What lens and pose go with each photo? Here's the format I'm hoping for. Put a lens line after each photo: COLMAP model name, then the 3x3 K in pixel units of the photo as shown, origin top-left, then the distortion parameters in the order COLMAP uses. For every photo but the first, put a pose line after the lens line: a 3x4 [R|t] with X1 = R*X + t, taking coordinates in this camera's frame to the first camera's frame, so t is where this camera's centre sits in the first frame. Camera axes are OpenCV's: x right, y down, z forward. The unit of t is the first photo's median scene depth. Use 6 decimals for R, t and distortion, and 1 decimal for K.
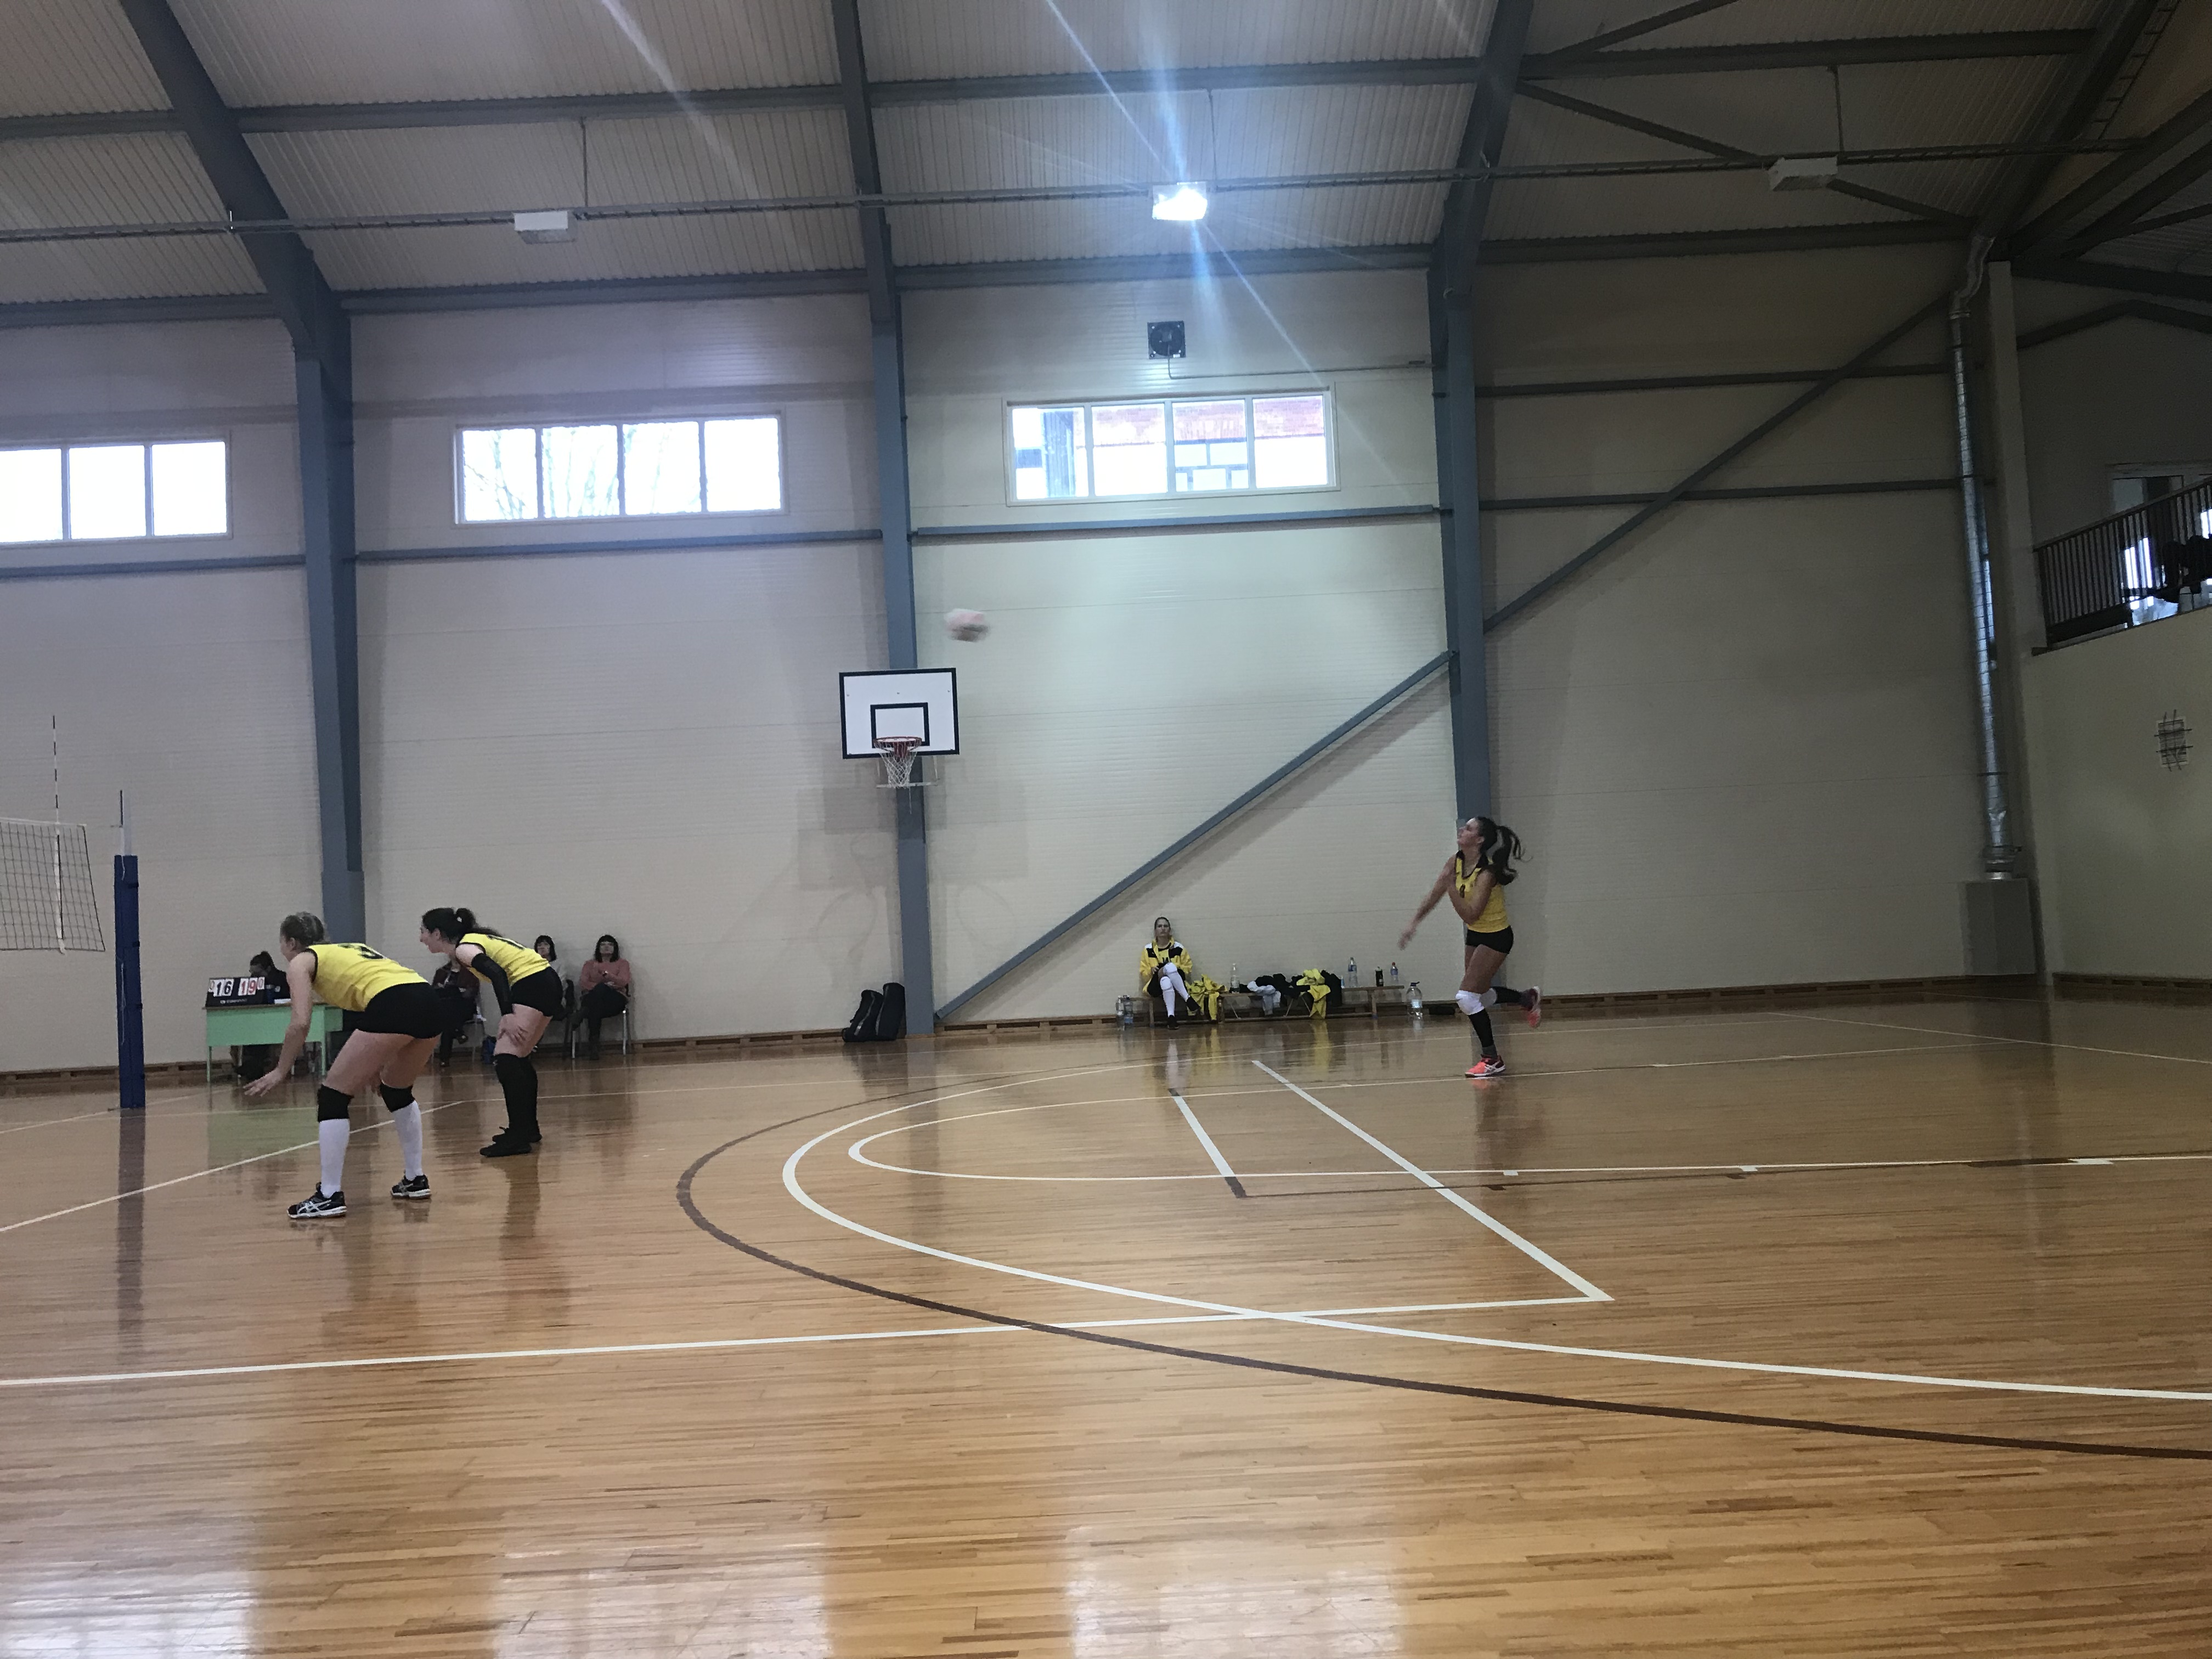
lens RADIAL K [[1797.2, 0, 1088.5], [0, 1797.2, 823.5], [0, 0, 1]] dist [0.001788, -0.001883]
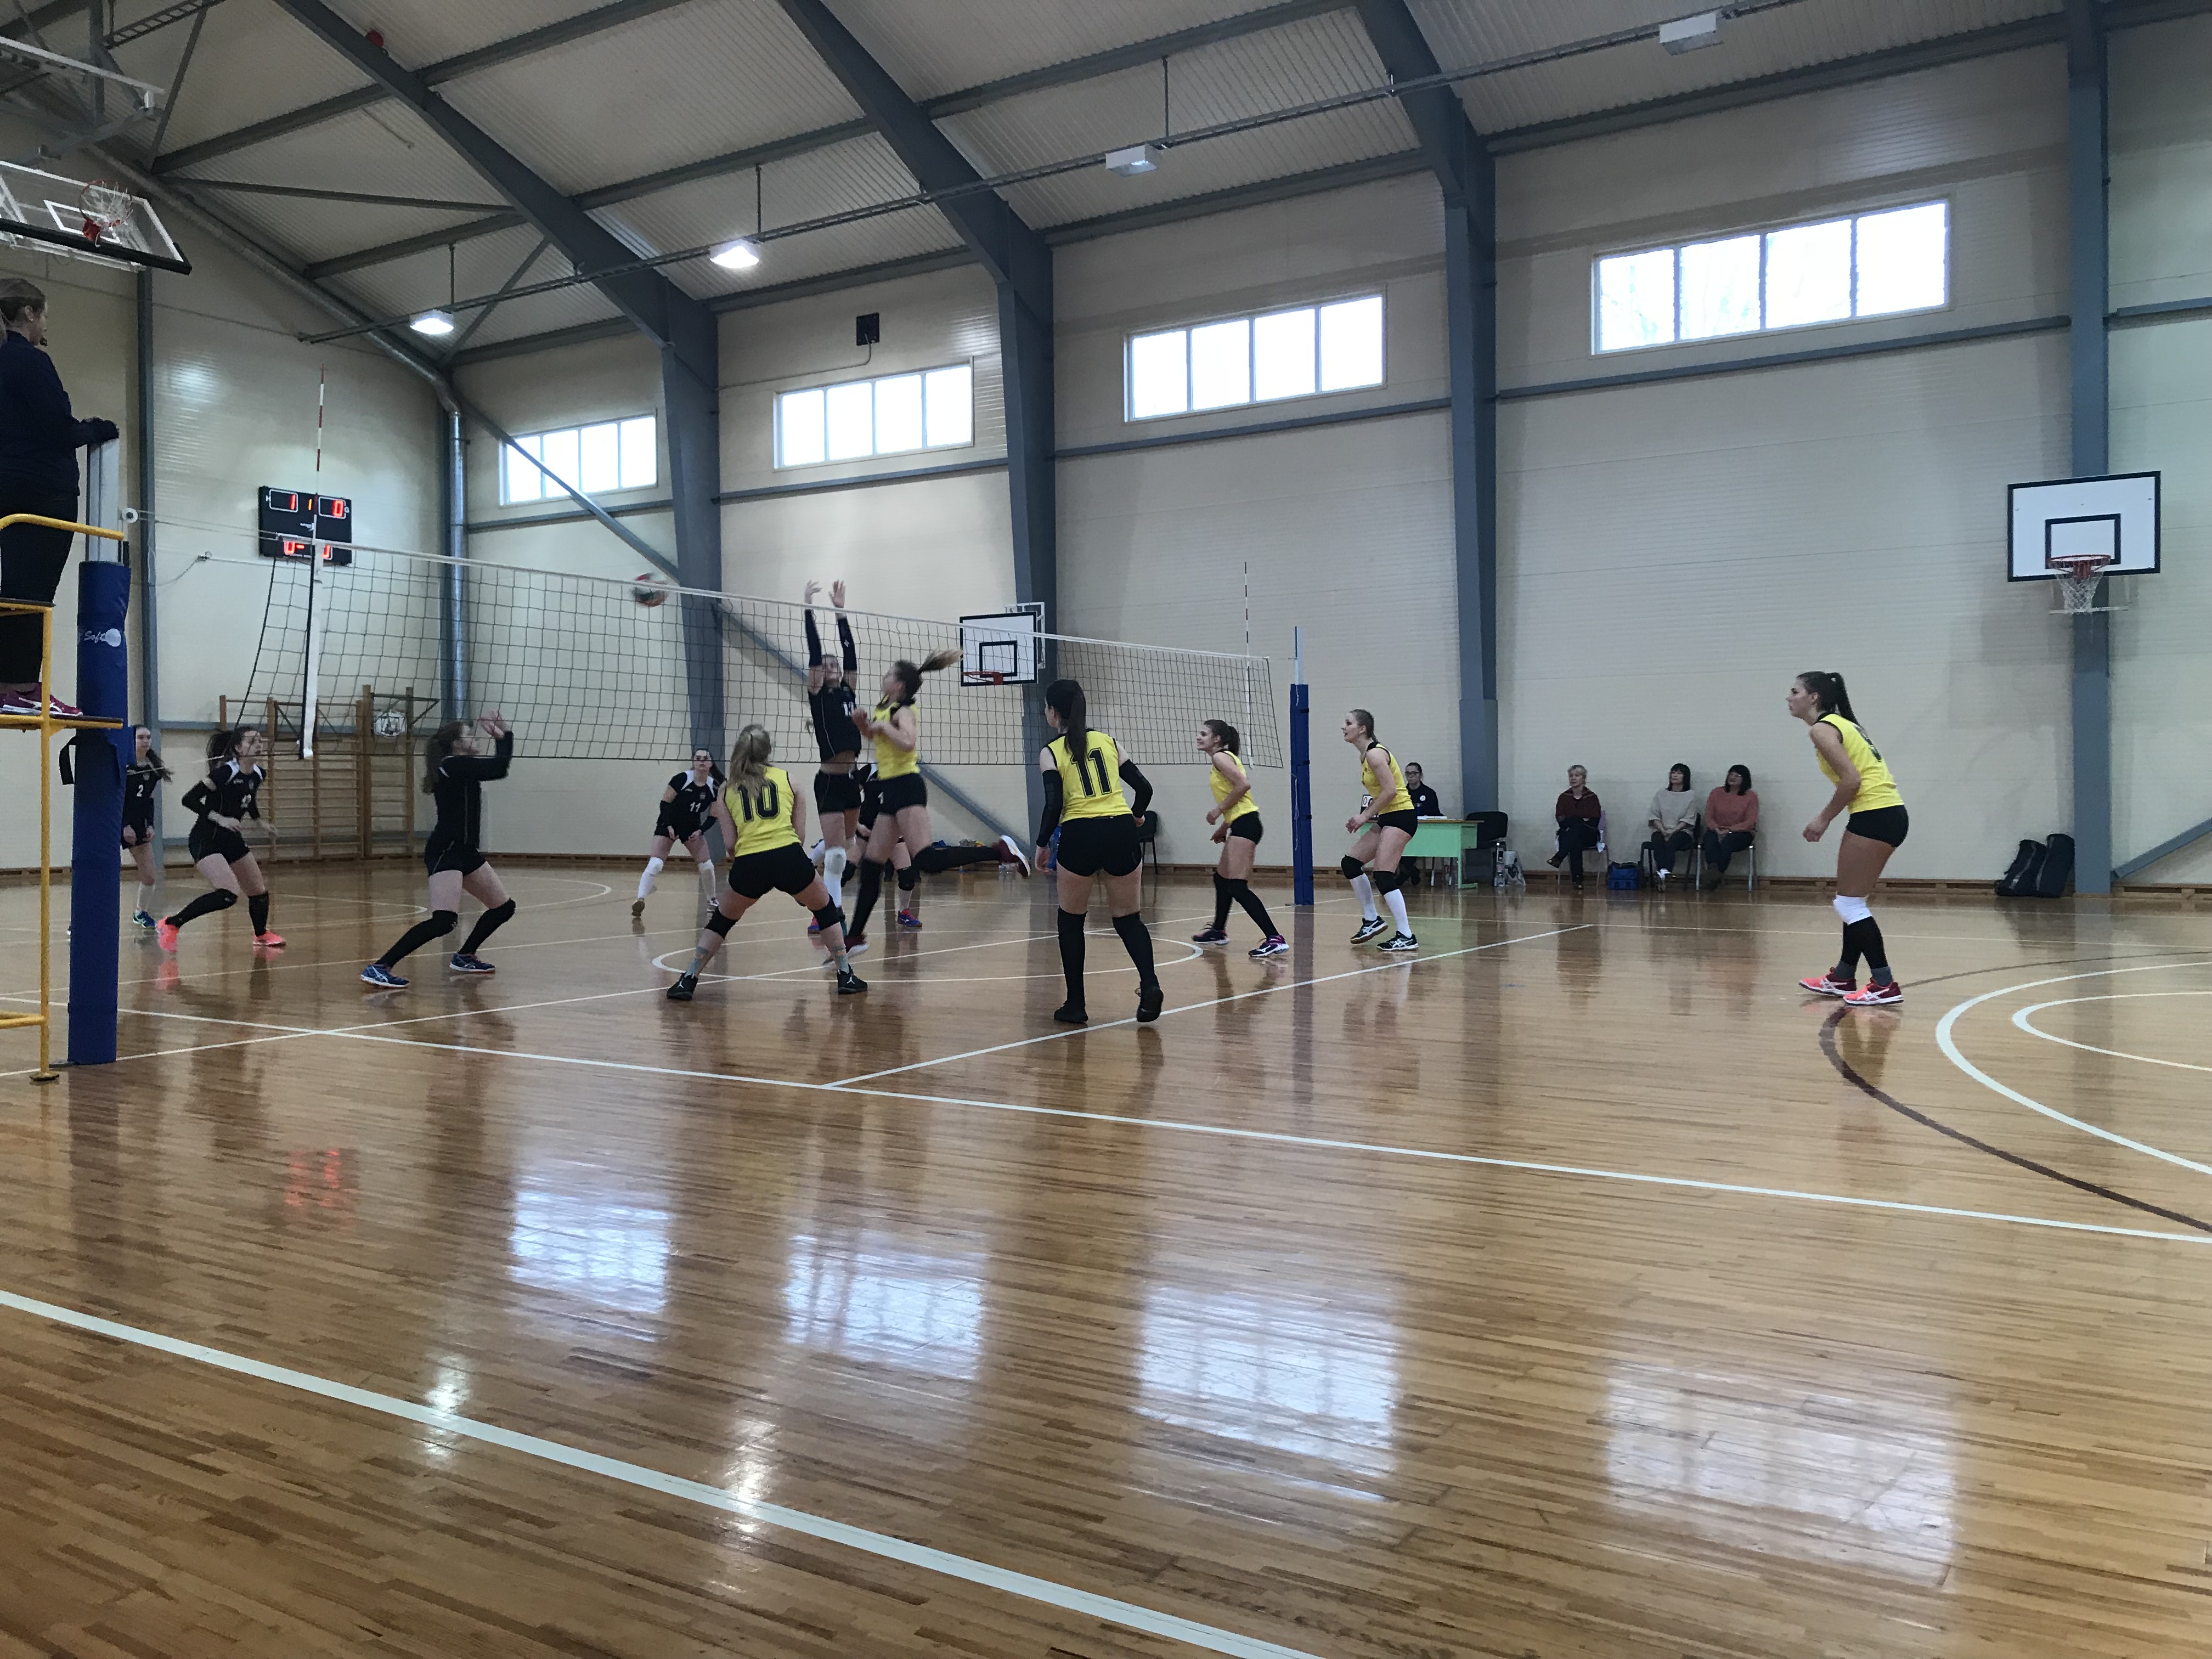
lens RADIAL K [[1801.6, 0, 1104.8], [0, 1801.6, 818.1], [0, 0, 1]] dist [-0.000712, 0.005584]
pose [[0.829527, 0.050013, -0.556223, -0.004737], [0.001441, 0.995787, 0.091685, -0.001808], [0.558465, -0.076856, 0.825960, -0.004769]]
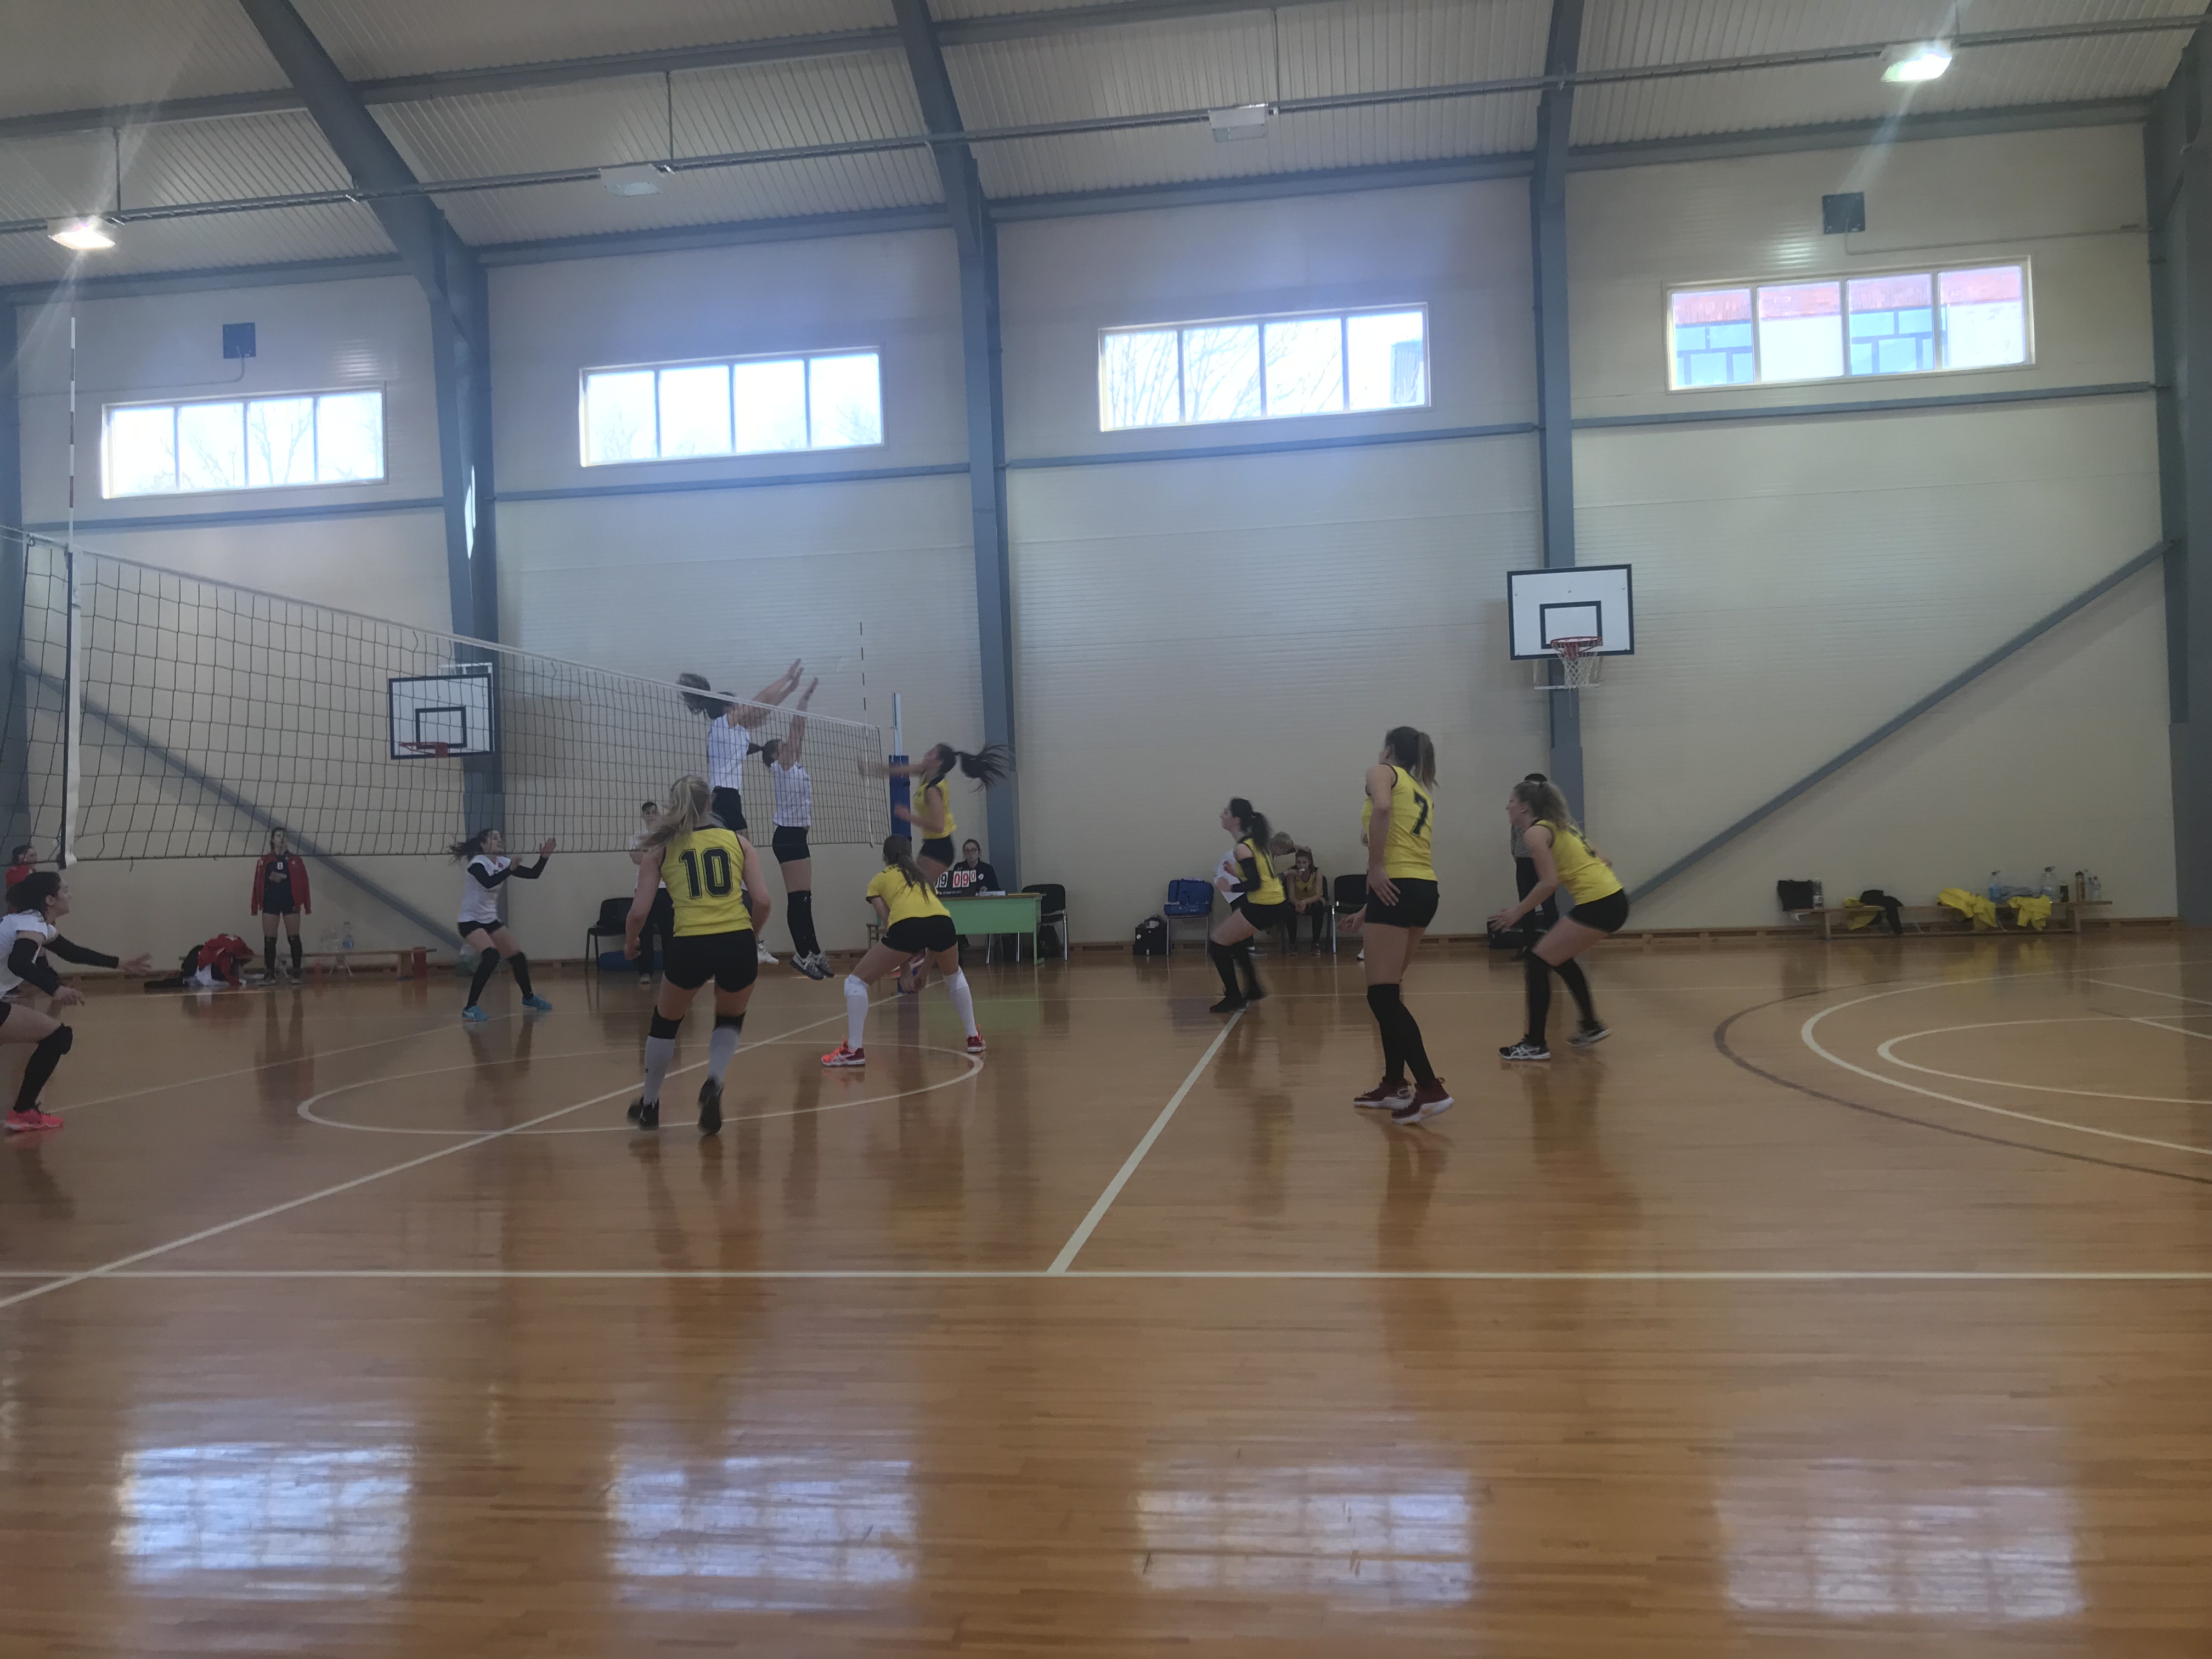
lens RADIAL K [[1806.8, 0, 1106.0], [0, 1806.8, 829.5], [0, 0, 1]] dist [-0.004457, 0.001737]
pose [[0.985749, 0.012732, -0.167738, -0.205718], [-0.004415, 0.998746, 0.049864, 0.009300], [0.168162, -0.048413, 0.984570, -0.014325]]
